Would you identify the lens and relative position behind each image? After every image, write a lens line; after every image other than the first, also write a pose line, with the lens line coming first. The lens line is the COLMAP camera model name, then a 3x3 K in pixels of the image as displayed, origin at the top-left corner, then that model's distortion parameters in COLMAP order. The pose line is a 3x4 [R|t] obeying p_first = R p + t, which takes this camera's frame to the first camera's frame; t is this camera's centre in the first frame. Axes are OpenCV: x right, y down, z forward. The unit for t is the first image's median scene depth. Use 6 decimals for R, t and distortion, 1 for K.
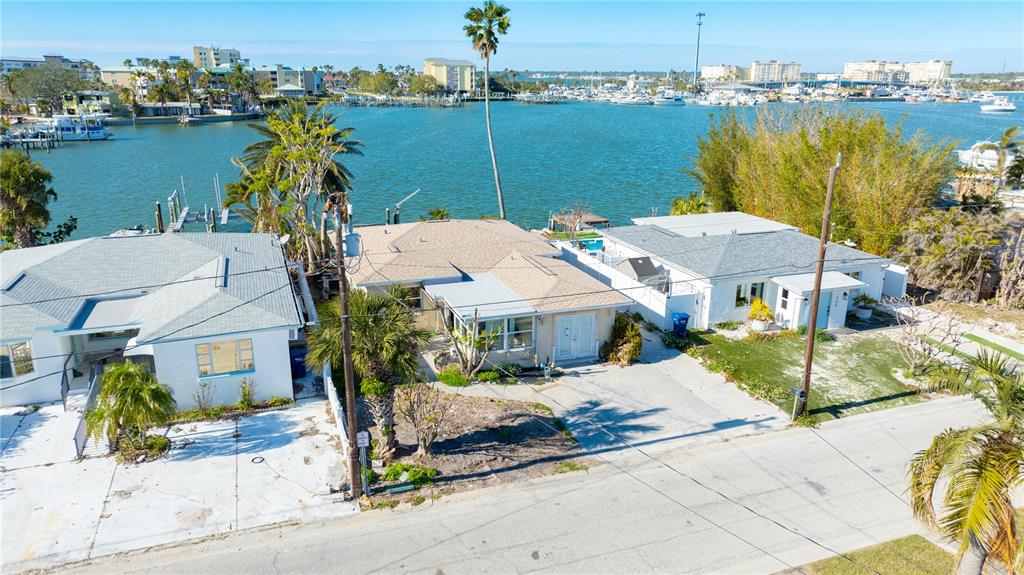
lens RADIAL K [[717.4, 0, 510.5], [0, 717.4, 292.6], [0, 0, 1]] dist [-0.024705, 0.013436]
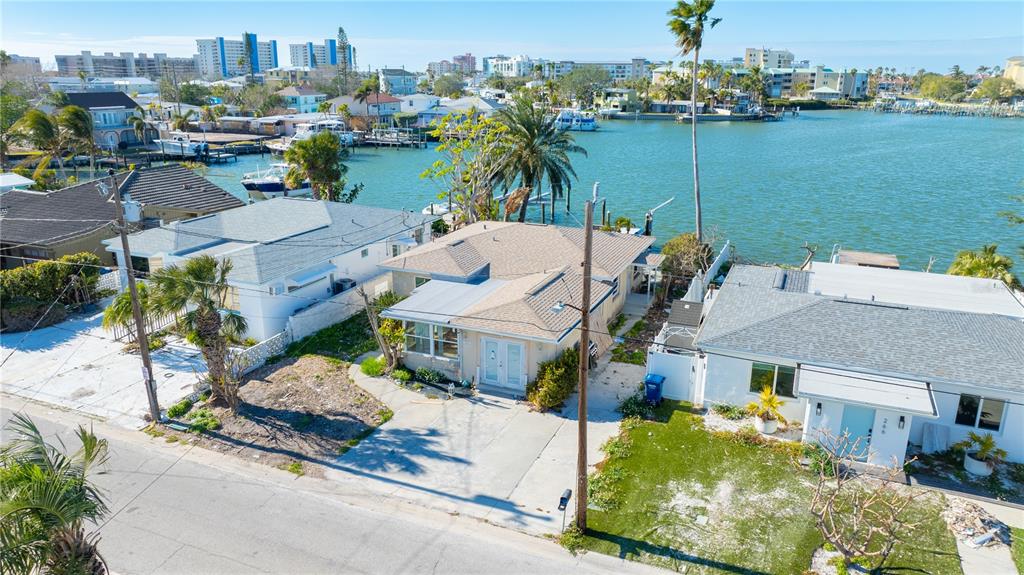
lens RADIAL K [[717.4, 0, 511.7], [0, 717.4, 284.8], [0, 0, 1]] dist [-0.024705, 0.013436]
pose [[0.734704, 0.192192, -0.650594, 0.596234], [-0.199995, 0.977770, 0.062993, -0.084526], [0.648238, 0.083835, 0.756809, 0.279538]]
